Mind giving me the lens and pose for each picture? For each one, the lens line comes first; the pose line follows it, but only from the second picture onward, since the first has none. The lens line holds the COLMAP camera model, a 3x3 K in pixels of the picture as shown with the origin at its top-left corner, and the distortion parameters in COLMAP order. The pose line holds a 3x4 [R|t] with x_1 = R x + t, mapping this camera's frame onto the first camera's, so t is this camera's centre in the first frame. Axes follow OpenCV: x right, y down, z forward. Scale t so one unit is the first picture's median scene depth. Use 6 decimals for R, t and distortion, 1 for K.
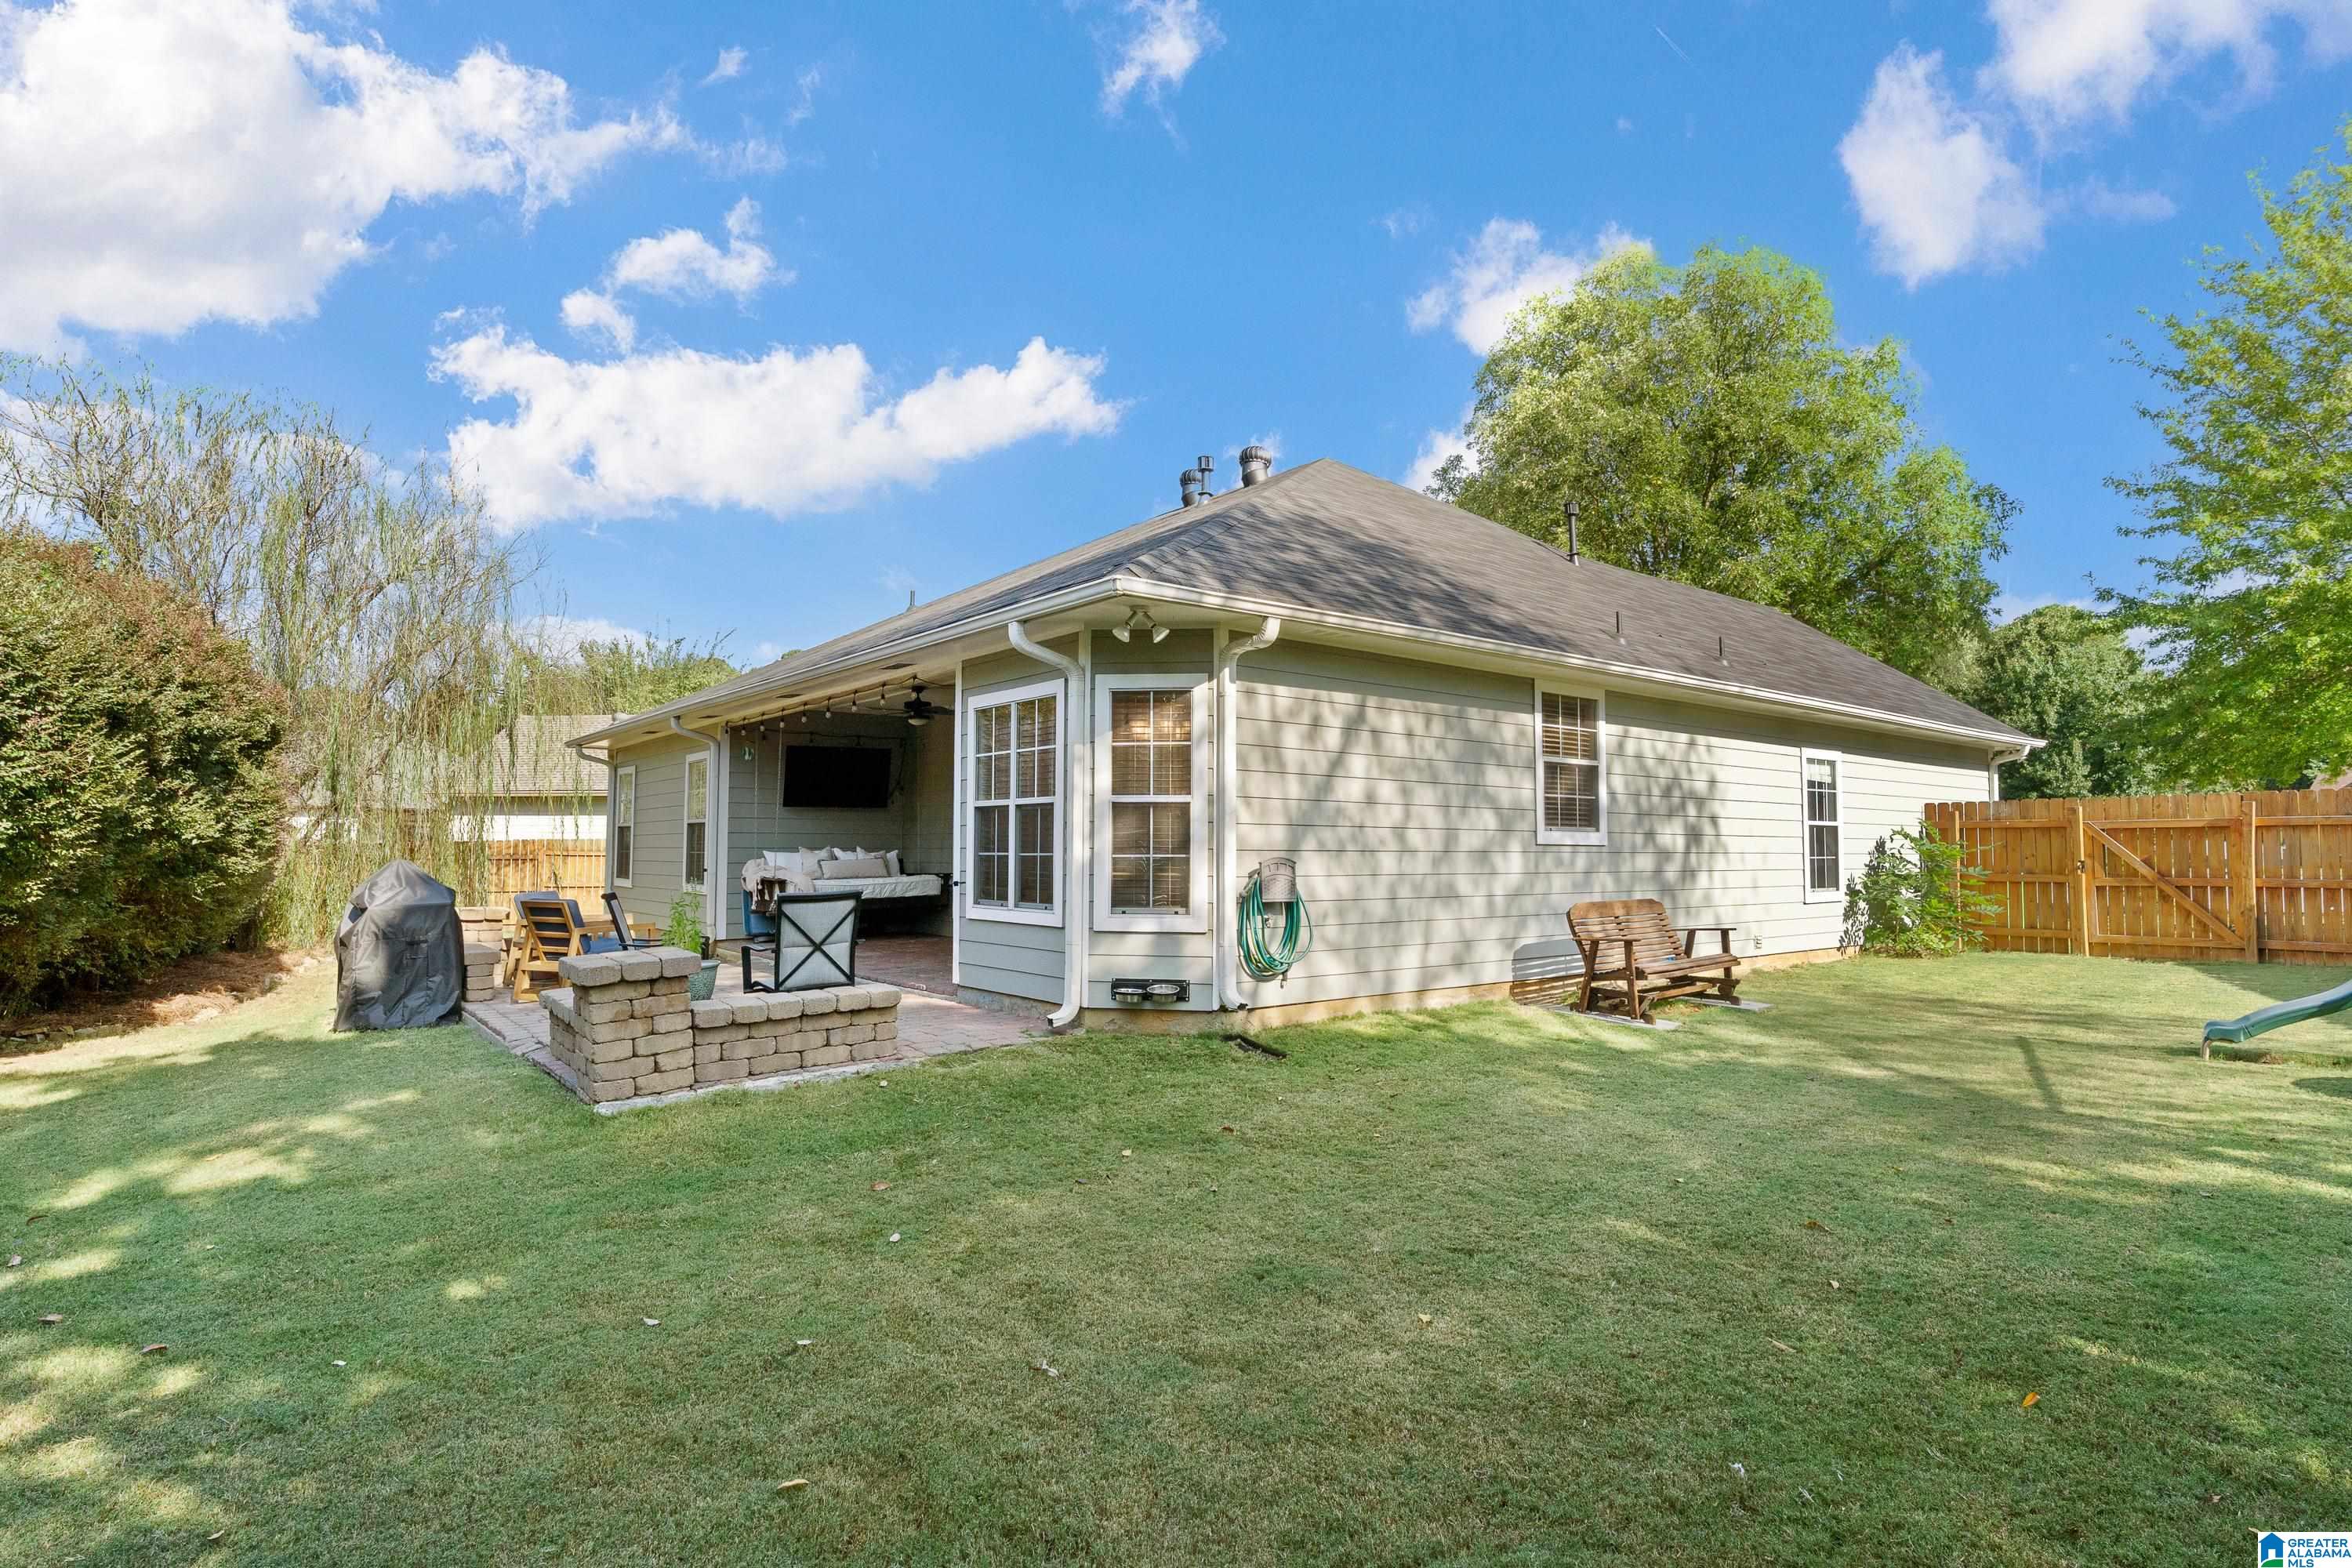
lens RADIAL K [[1205.9, 0, 1182.8], [0, 1205.9, 778.4], [0, 0, 1]] dist [-0.006920, 0.004169]
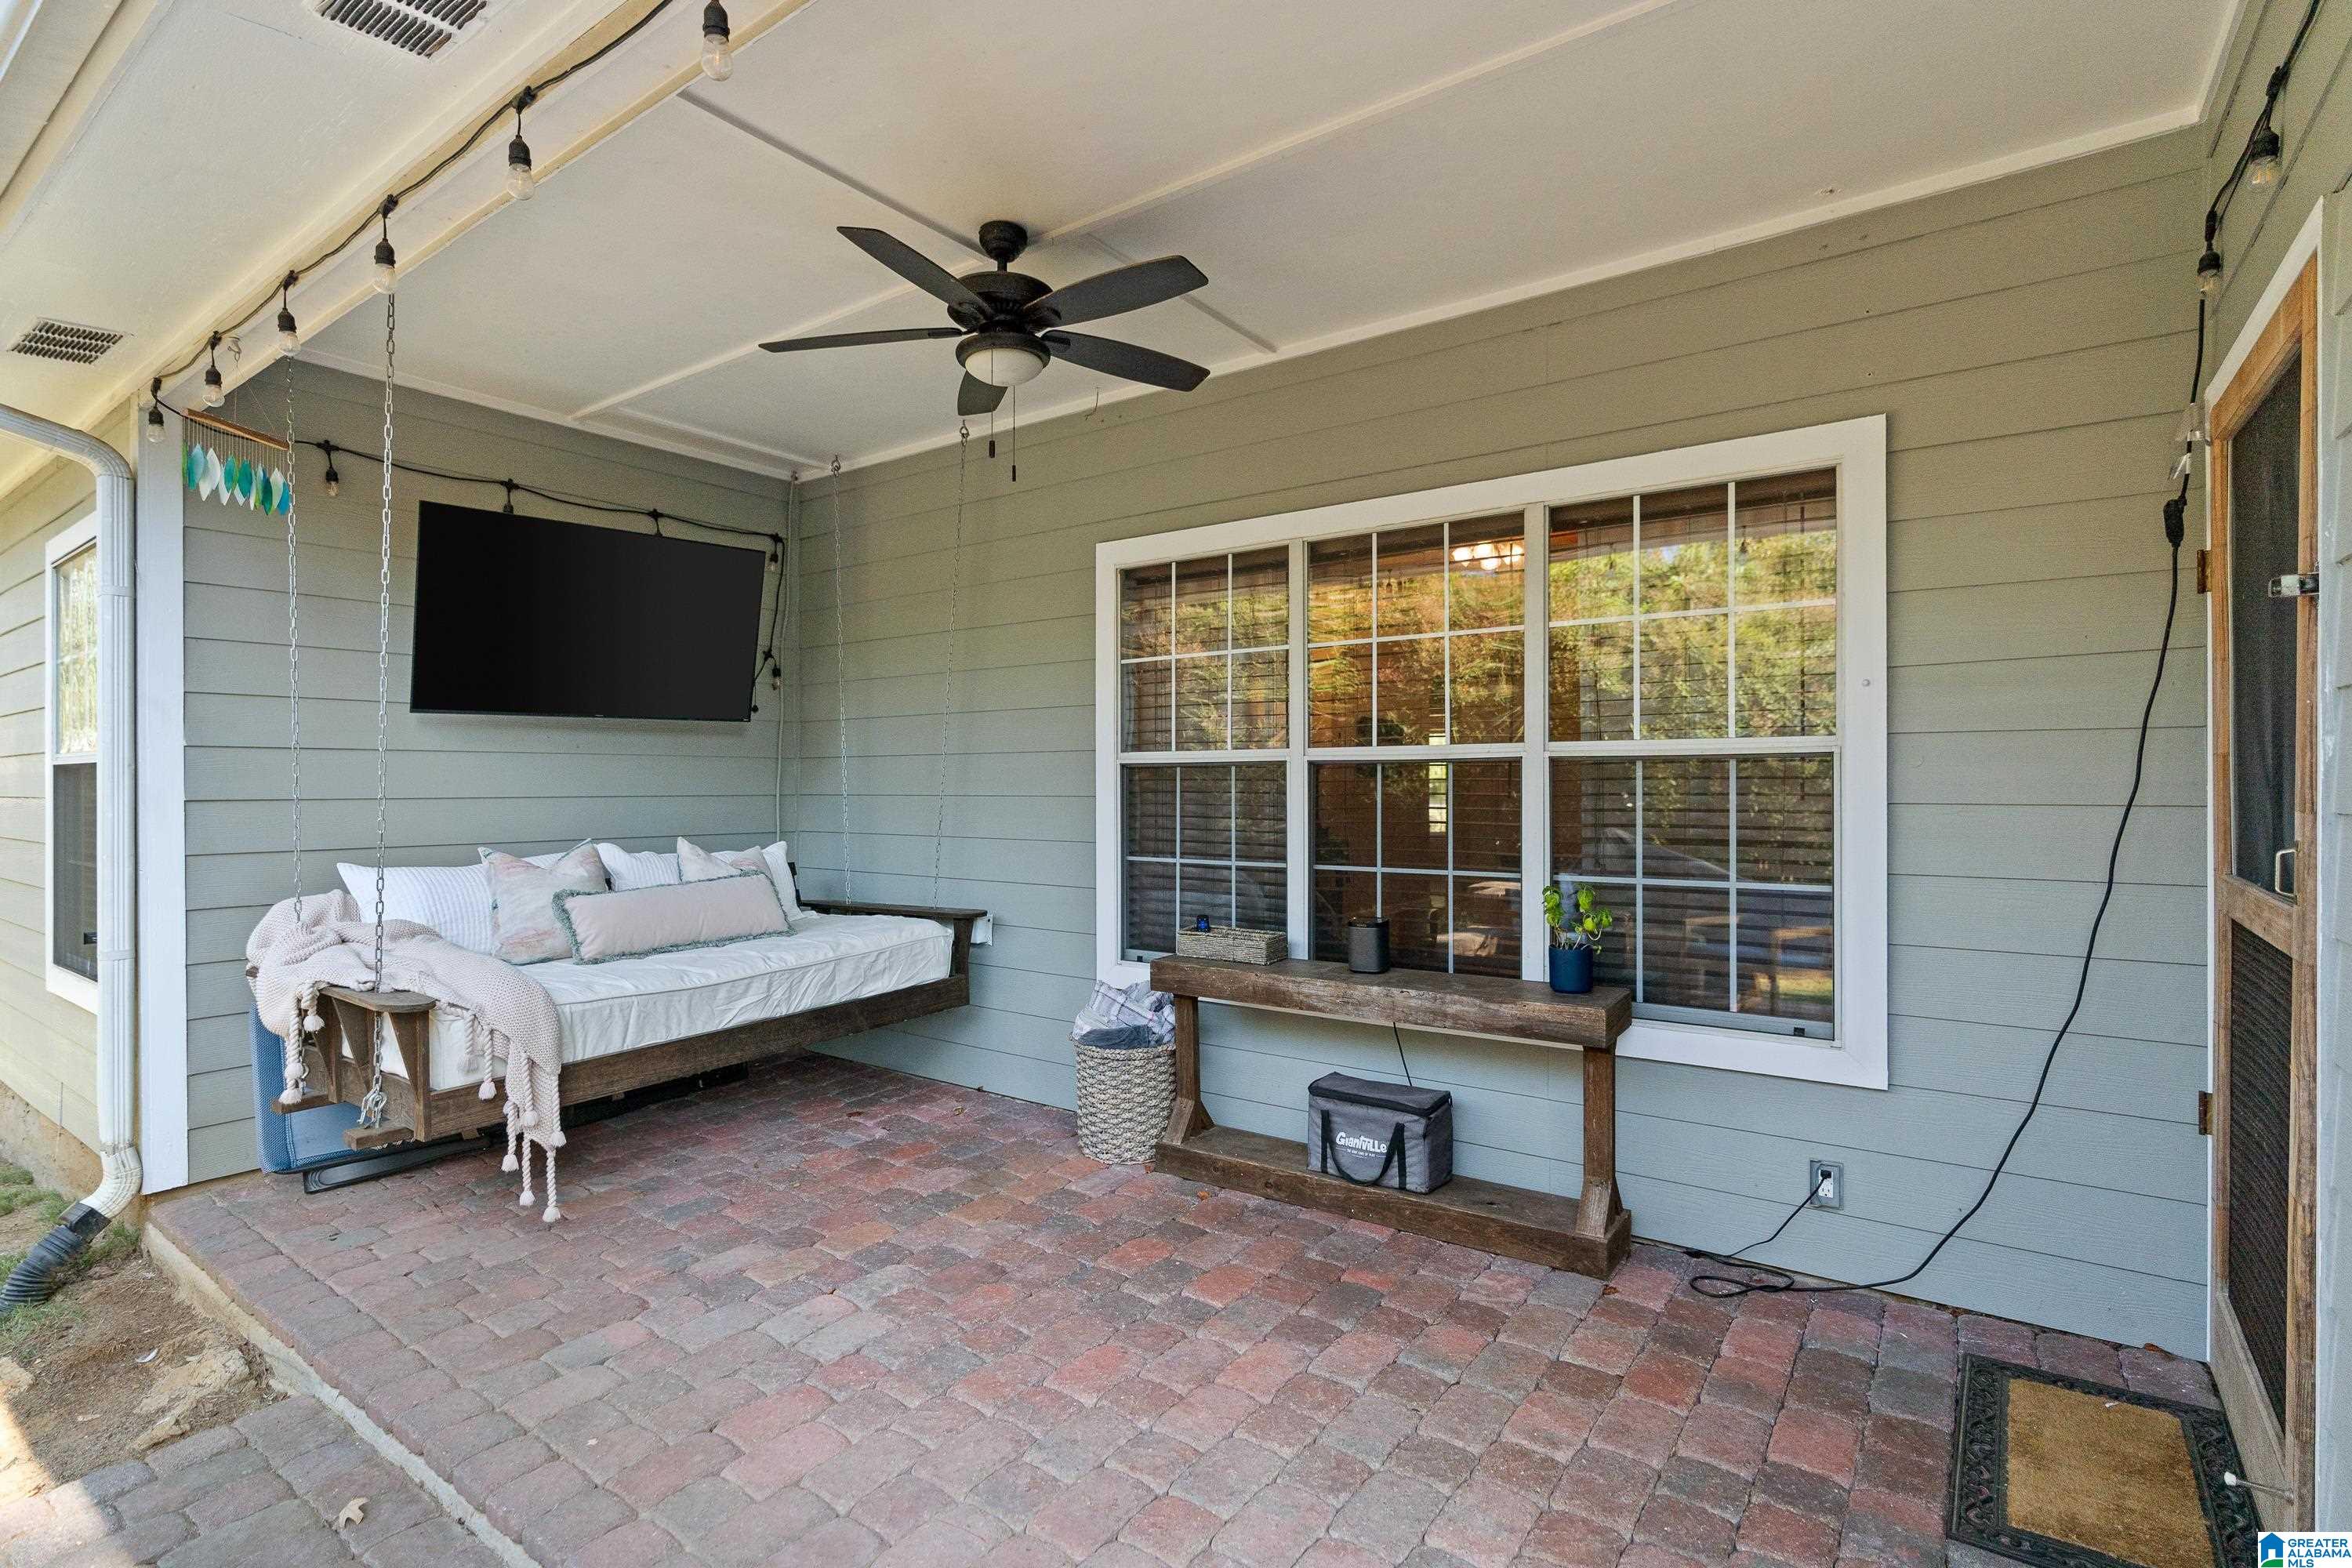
lens RADIAL K [[1133.6, 0, 1169.9], [0, 1133.6, 783.0], [0, 0, 1]] dist [-0.004640, -0.000446]
pose [[0.964307, -0.001095, 0.264784, -0.217436], [-0.012465, 0.998695, 0.049524, 0.024302], [-0.264493, -0.051057, 0.963035, 0.656402]]
